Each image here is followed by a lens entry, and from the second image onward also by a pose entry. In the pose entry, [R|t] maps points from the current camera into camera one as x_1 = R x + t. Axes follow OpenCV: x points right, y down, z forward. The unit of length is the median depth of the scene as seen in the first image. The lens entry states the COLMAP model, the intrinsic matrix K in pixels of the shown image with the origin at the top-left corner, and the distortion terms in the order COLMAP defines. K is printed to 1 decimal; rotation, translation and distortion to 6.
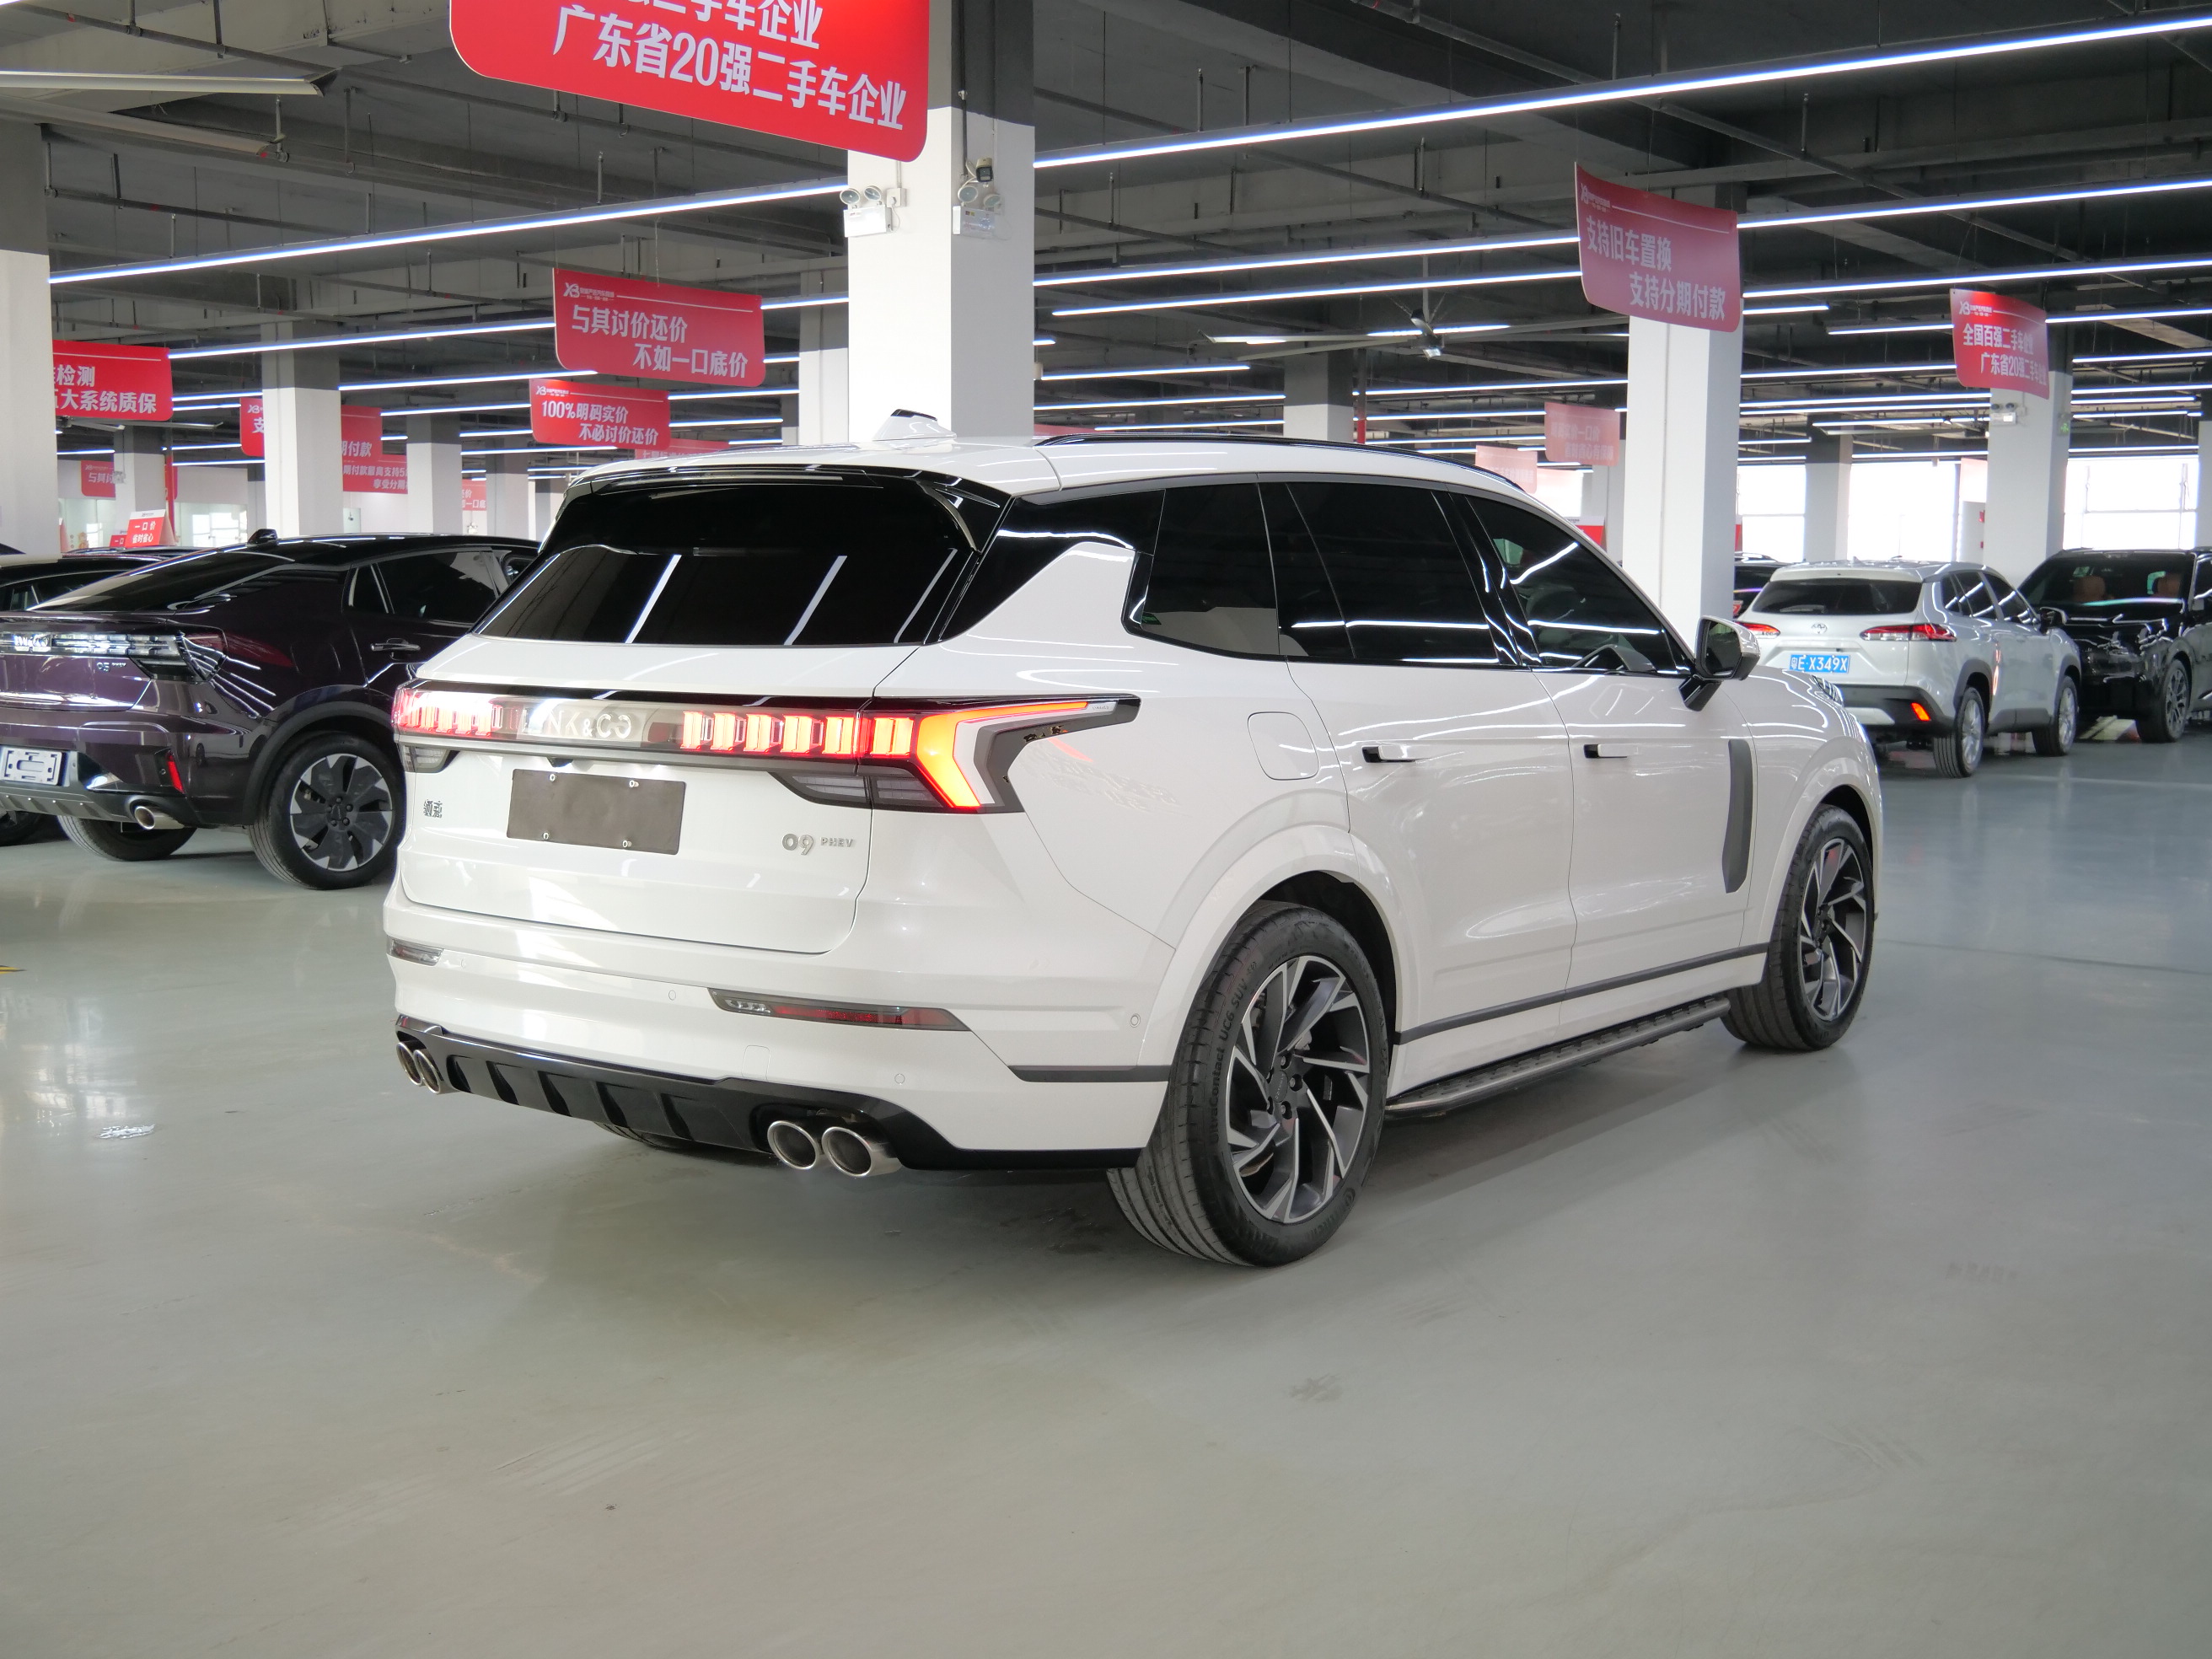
lens RADIAL K [[2489.6, 0, 1272.8], [0, 2489.6, 828.9], [0, 0, 1]] dist [0.007239, 0.035180]
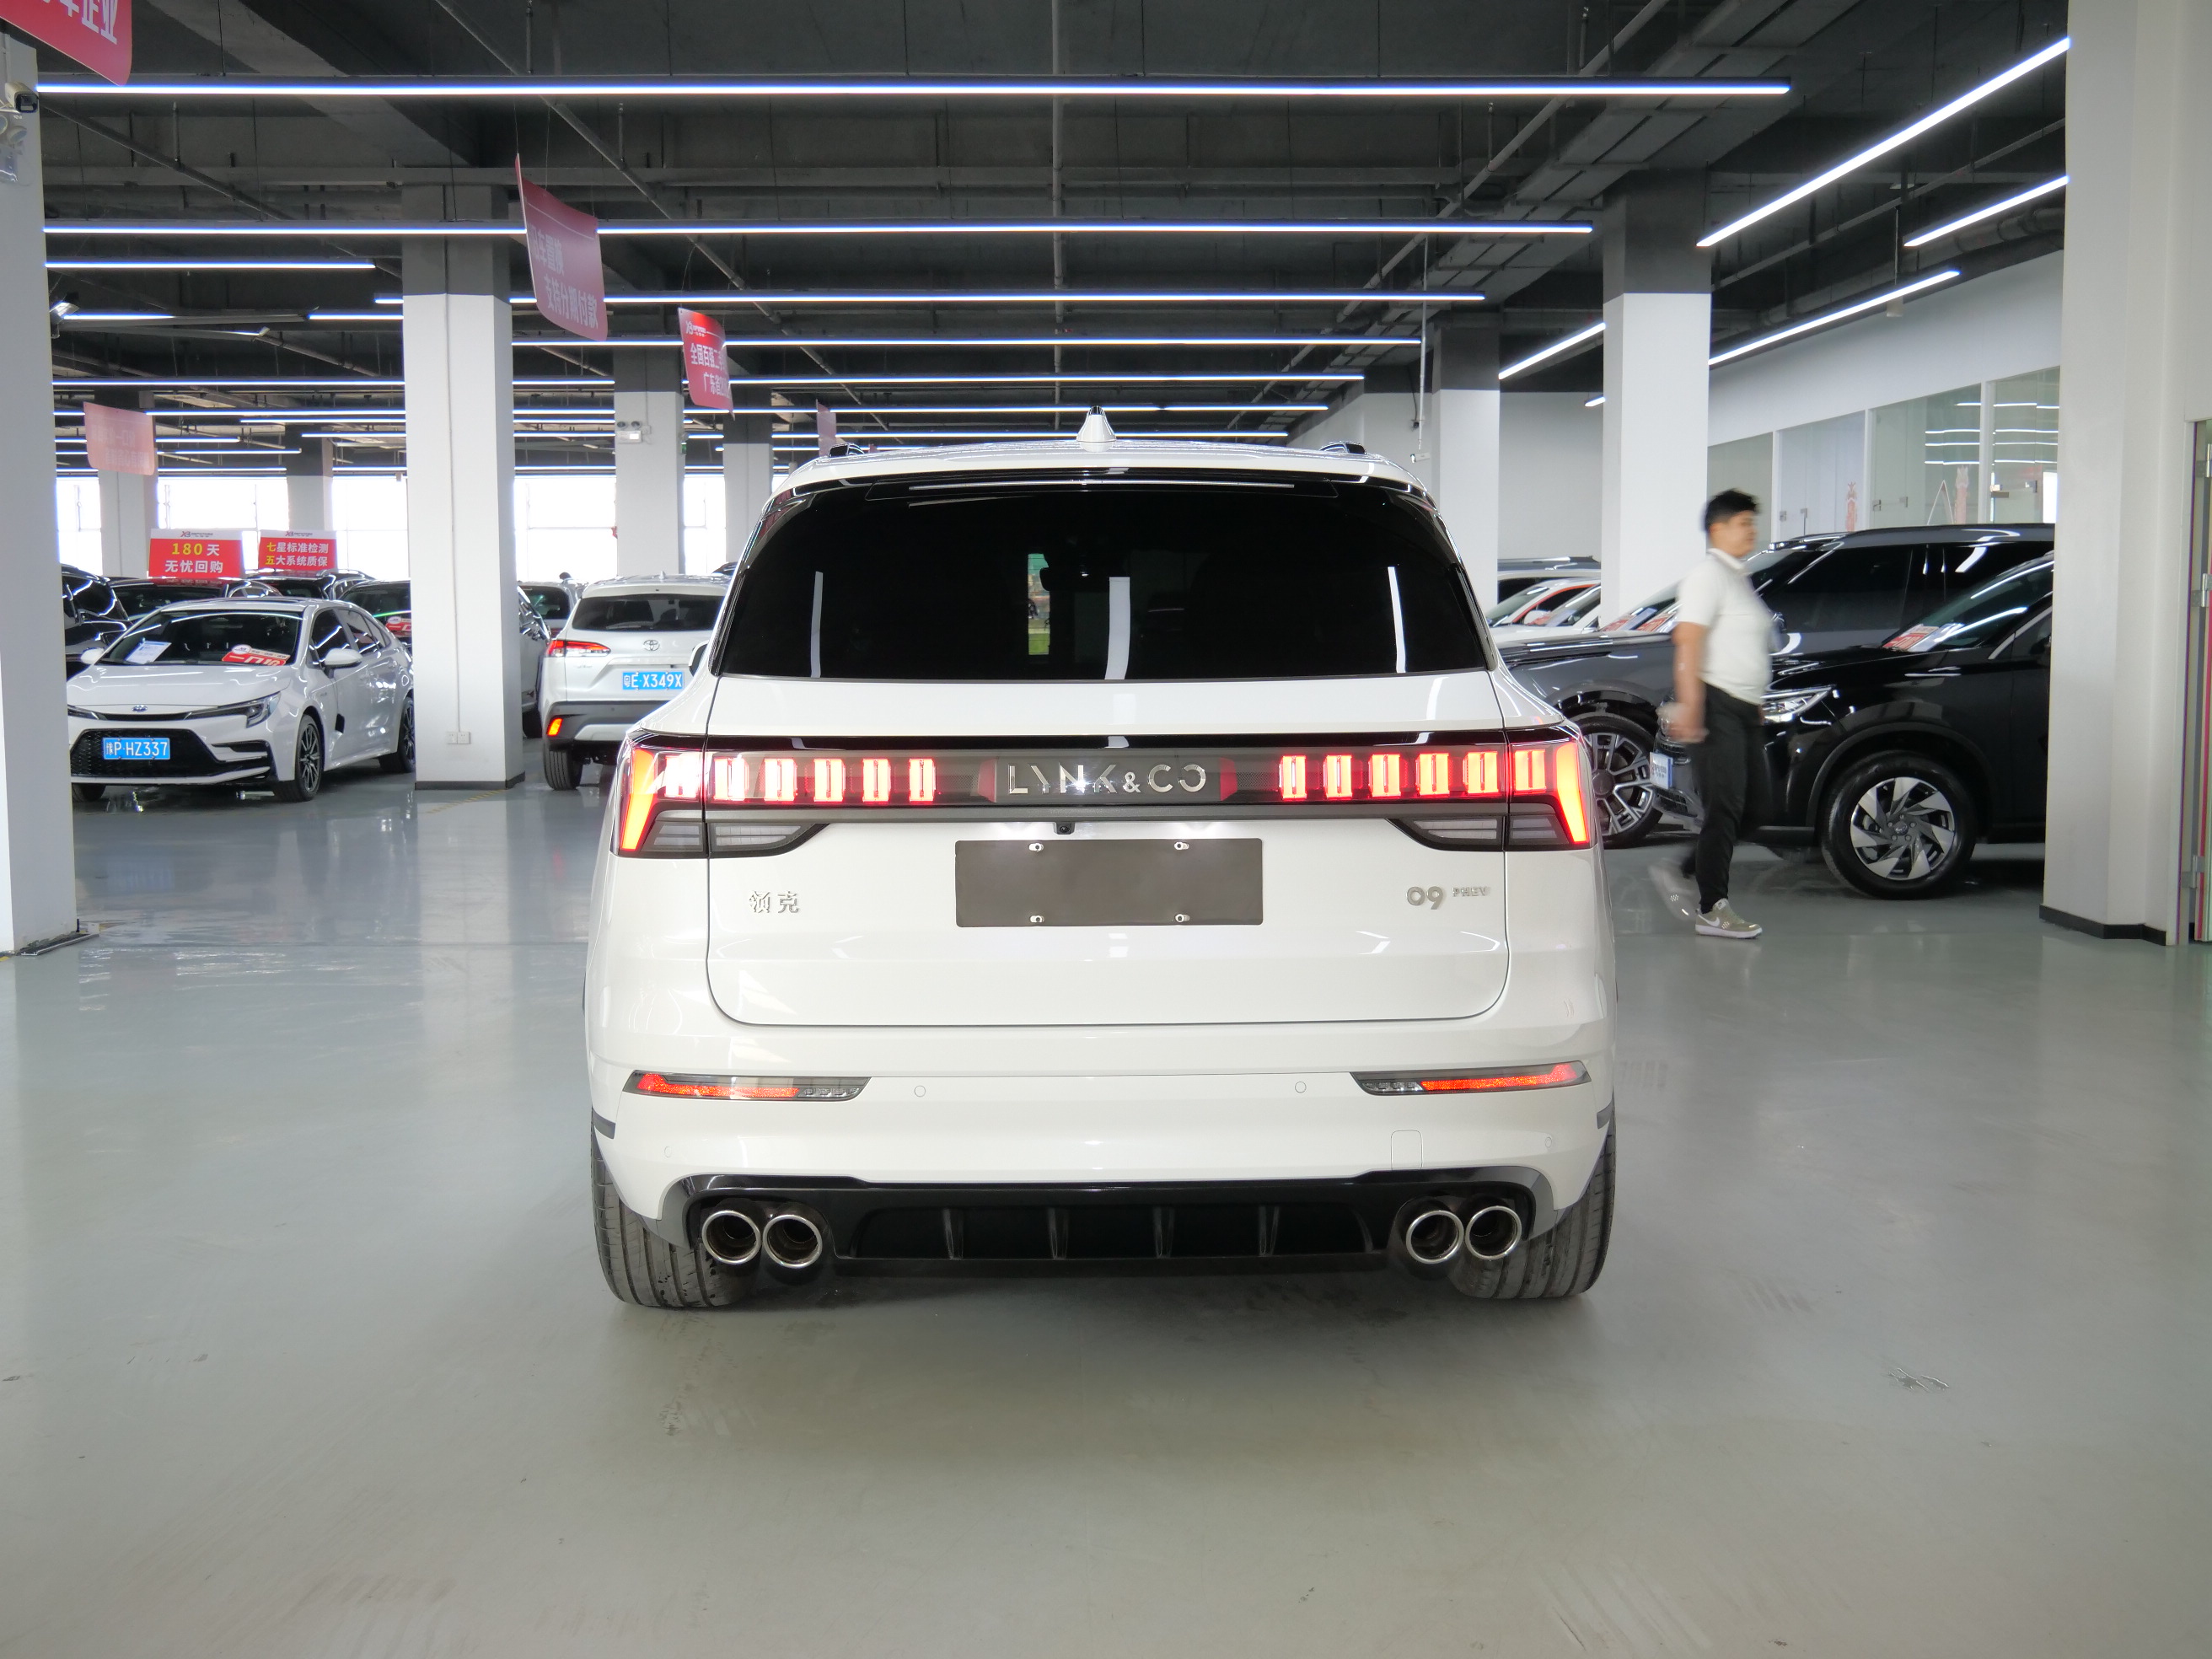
lens RADIAL K [[2466.9, 0, 1196.8], [0, 2466.9, 834.5], [0, 0, 1]] dist [0.005111, 0.023055]
pose [[0.797959, -0.069062, 0.598742, -0.719248], [0.070890, 0.997272, 0.020552, -0.037104], [-0.598529, 0.026045, 0.800678, 0.317079]]
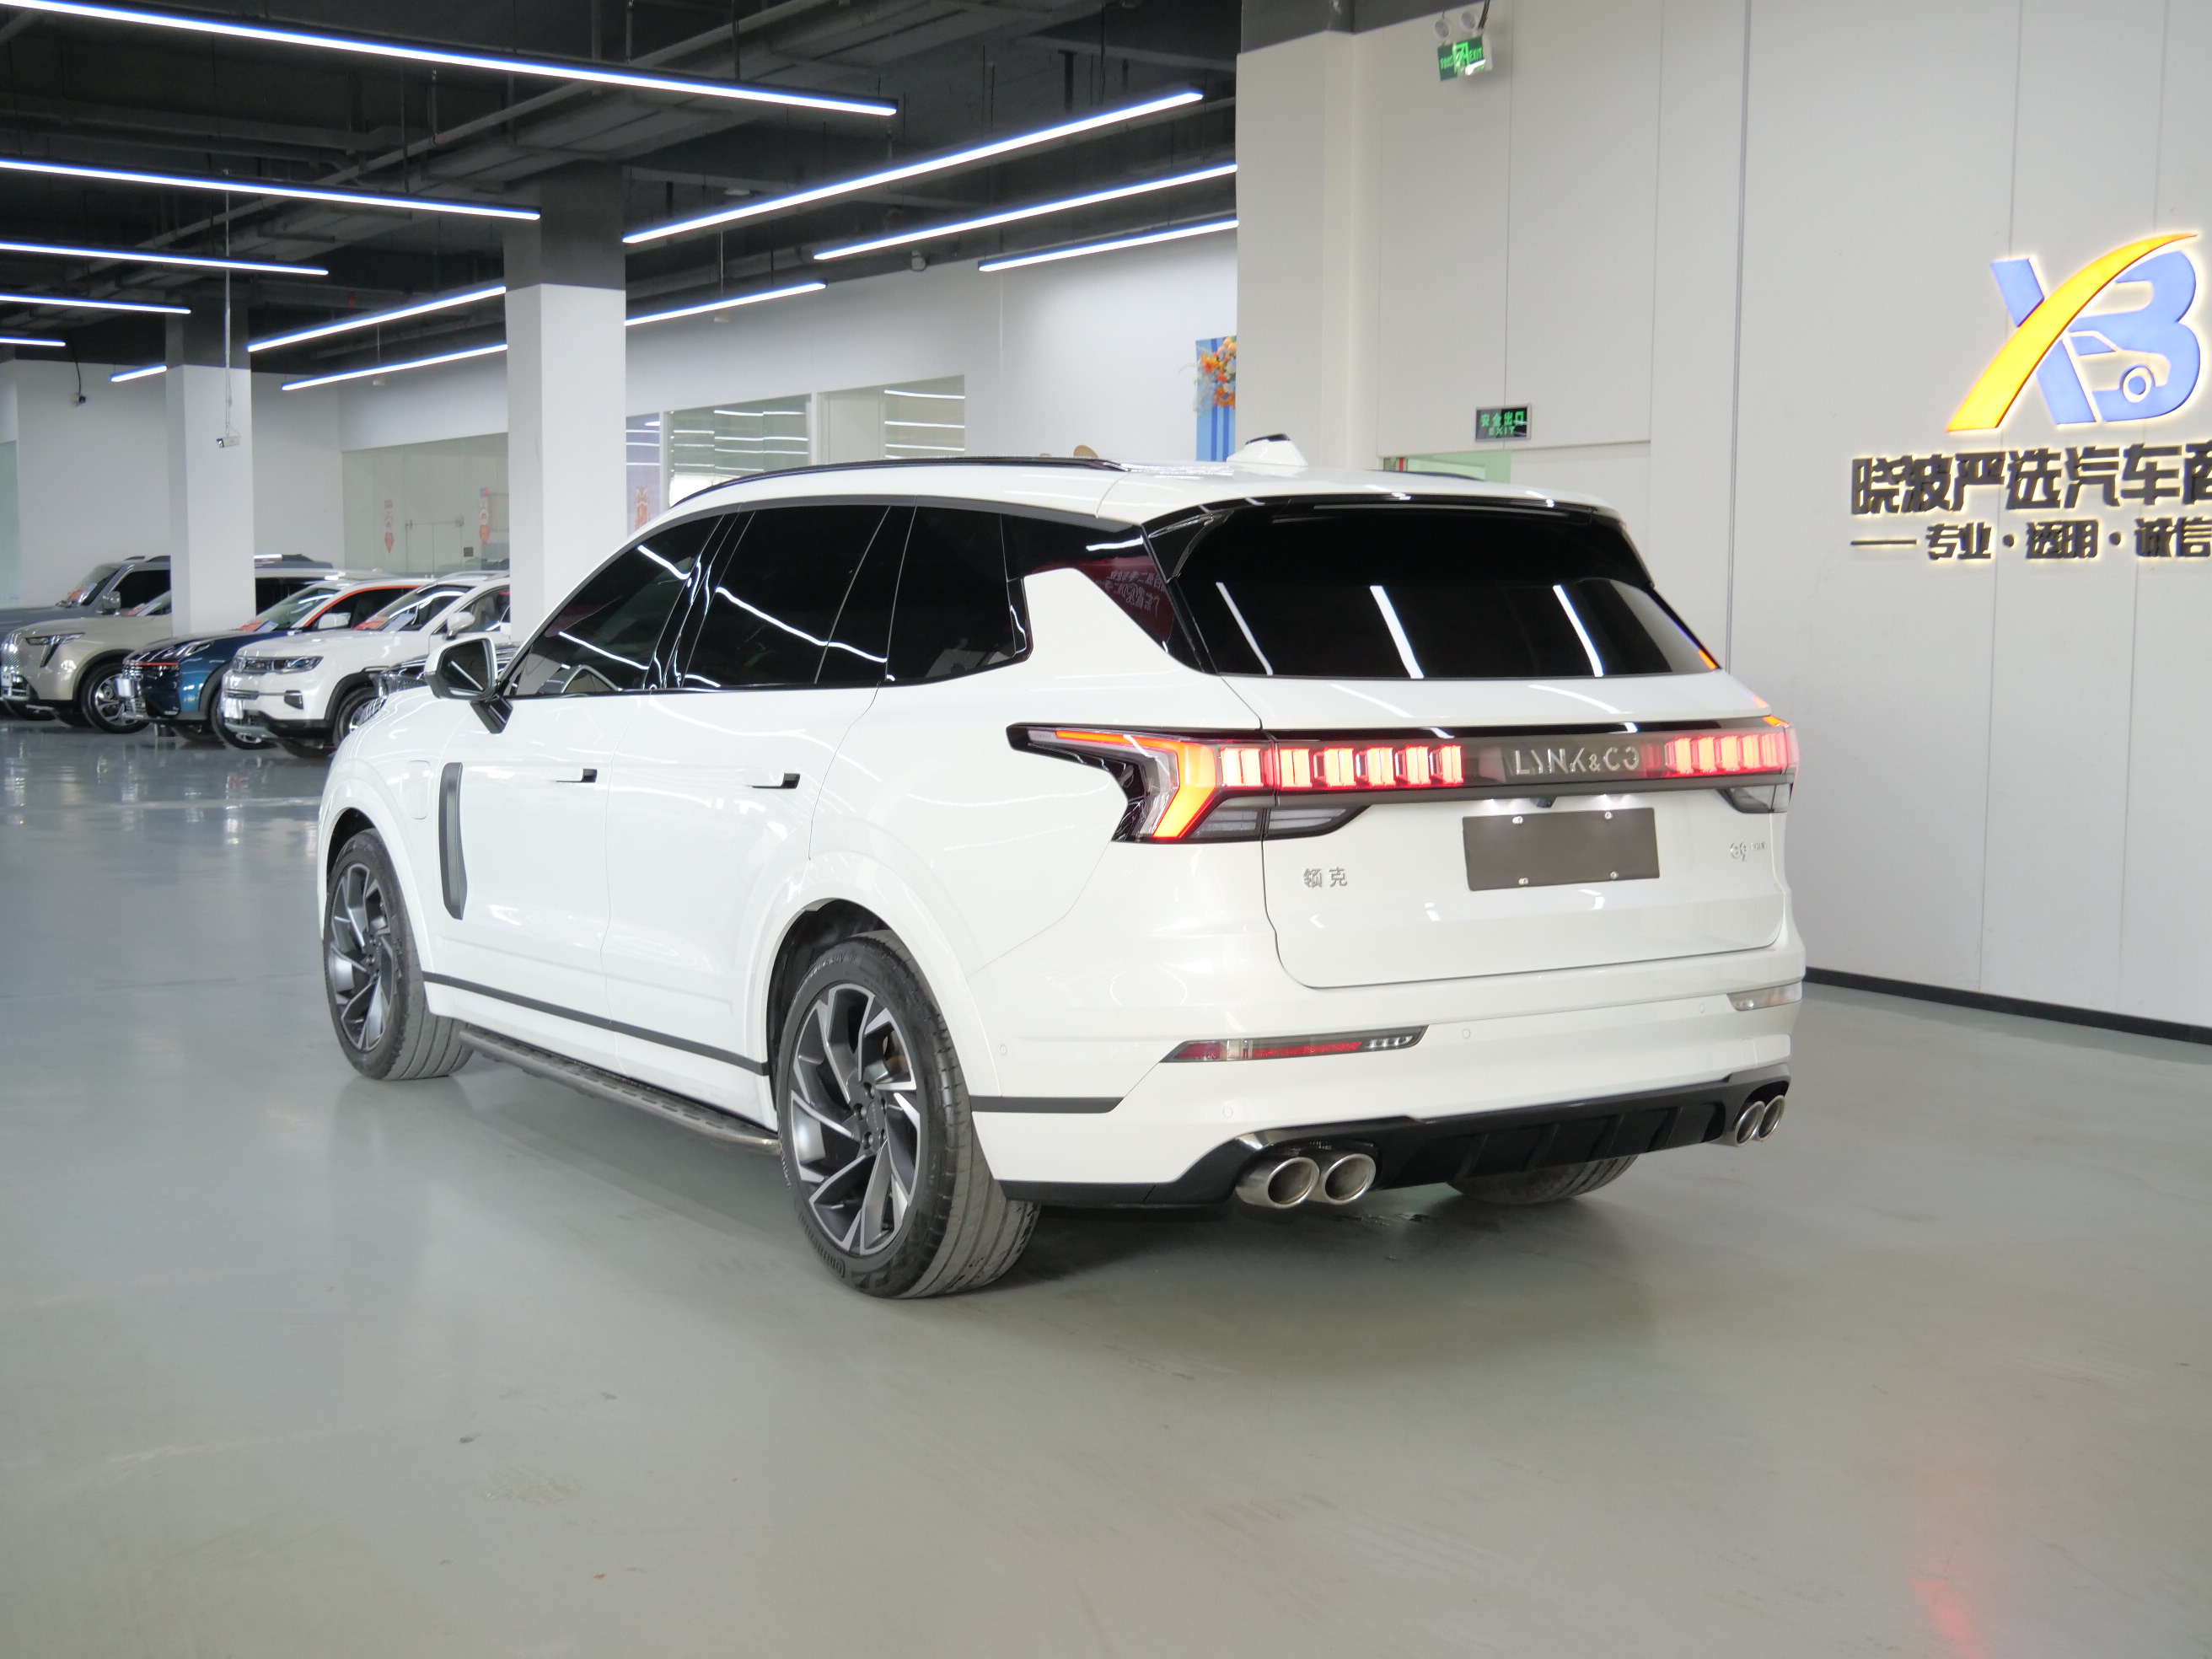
lens RADIAL K [[2684.2, 0, 1106.0], [0, 2684.2, 829.5], [0, 0, 1]] dist [0.027512, -0.010397]
pose [[0.367757, -0.083642, 0.926152, -1.281060], [0.089230, 0.994525, 0.054385, -0.085890], [-0.925631, 0.062640, 0.373207, 0.750711]]
